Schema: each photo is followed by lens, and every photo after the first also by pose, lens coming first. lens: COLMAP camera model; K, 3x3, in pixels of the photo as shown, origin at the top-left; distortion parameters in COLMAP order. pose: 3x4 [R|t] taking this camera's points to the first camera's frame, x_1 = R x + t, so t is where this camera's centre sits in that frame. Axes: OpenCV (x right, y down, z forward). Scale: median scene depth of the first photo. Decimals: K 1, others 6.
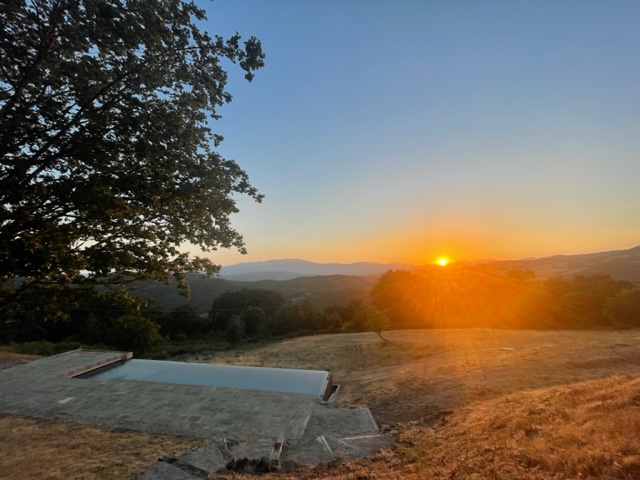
lens RADIAL K [[258.3, 0, 320.0], [0, 258.3, 240.0], [0, 0, 1]] dist [0.001694, 0.000394]
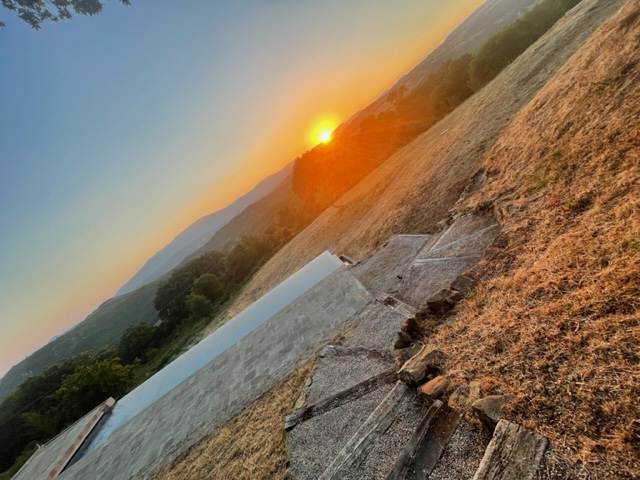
lens RADIAL K [[258.3, 0, 320.0], [0, 258.3, 240.0], [0, 0, 1]] dist [0.001694, 0.000394]
pose [[0.769218, -0.604801, 0.206202, -0.199866], [0.506959, 0.774070, 0.379221, 0.156672], [-0.388968, -0.187168, 0.902038, 0.247077]]
